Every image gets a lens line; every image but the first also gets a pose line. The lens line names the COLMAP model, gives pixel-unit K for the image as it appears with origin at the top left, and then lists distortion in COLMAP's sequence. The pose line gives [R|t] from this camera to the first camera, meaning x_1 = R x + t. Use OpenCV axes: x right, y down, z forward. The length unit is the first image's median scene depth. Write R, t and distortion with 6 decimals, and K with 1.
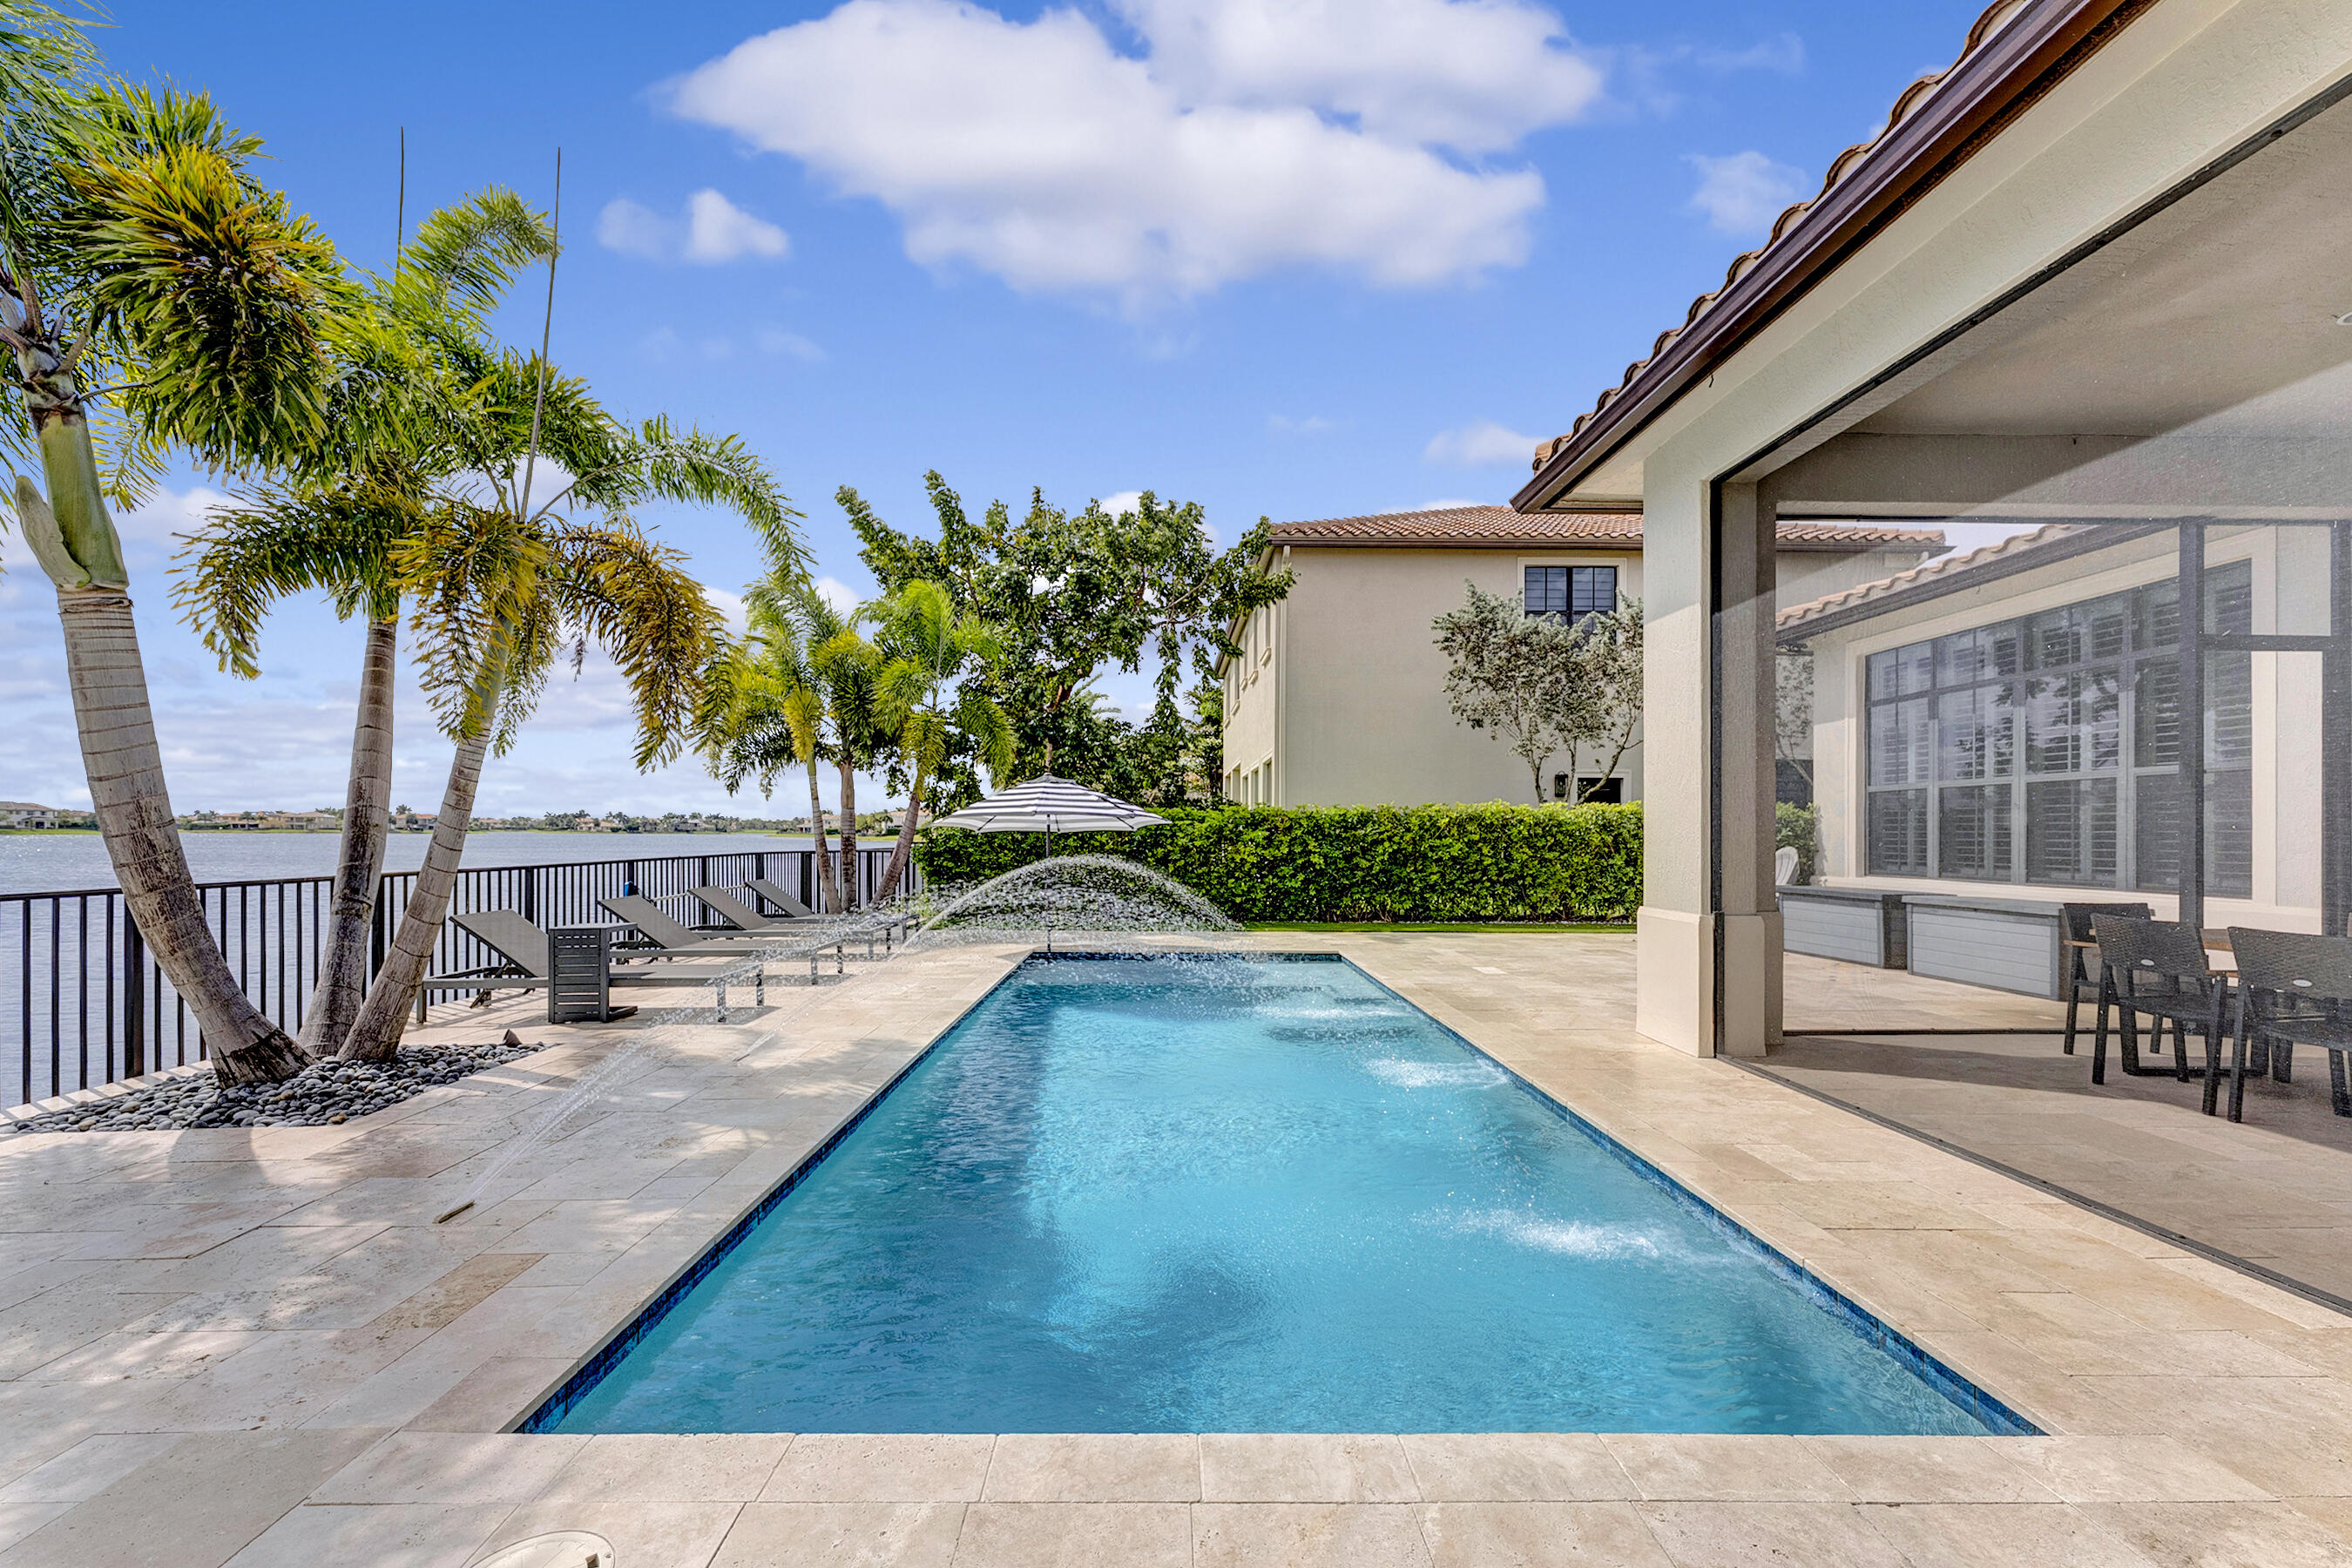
lens RADIAL K [[950.0, 0, 1178.4], [0, 950.0, 821.4], [0, 0, 1]] dist [-0.001953, 0.000306]
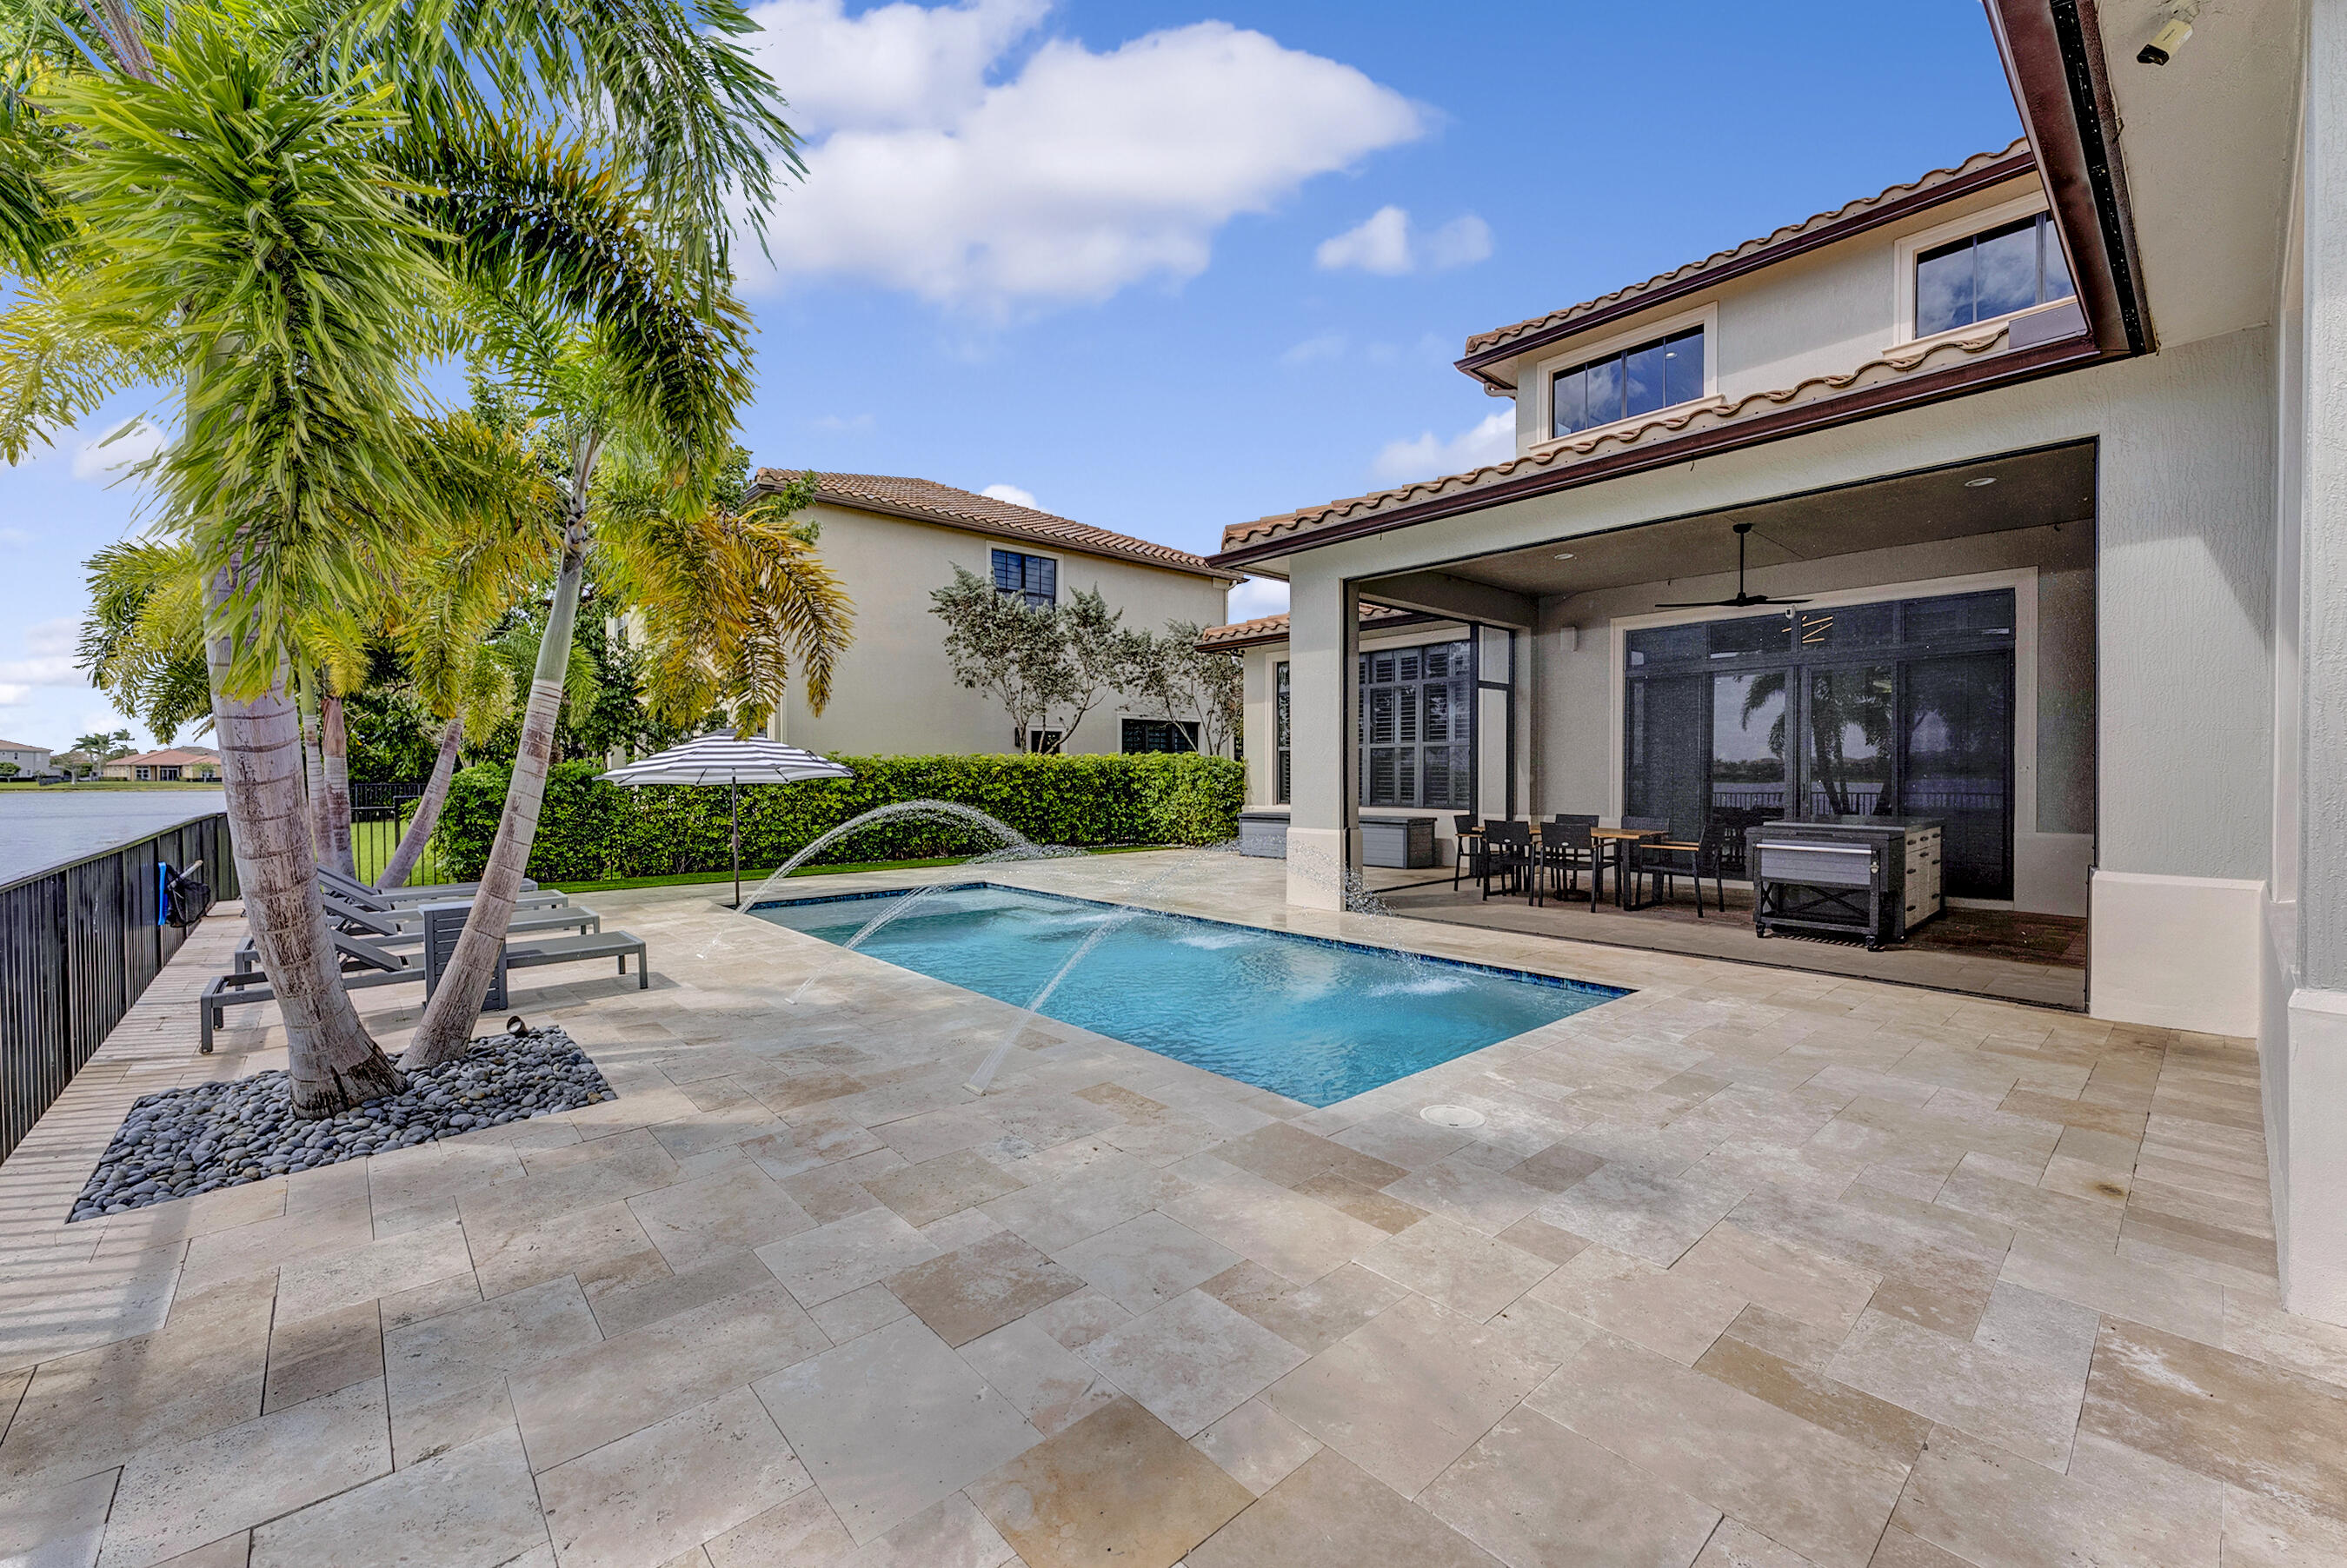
lens RADIAL K [[947.9, 0, 1165.6], [0, 947.9, 779.4], [0, 0, 1]] dist [-0.001953, 0.000306]
pose [[0.752332, -0.012179, 0.658671, -0.557769], [-0.001410, 0.999797, 0.020097, -0.018559], [-0.658782, -0.016049, 0.752162, -0.063413]]
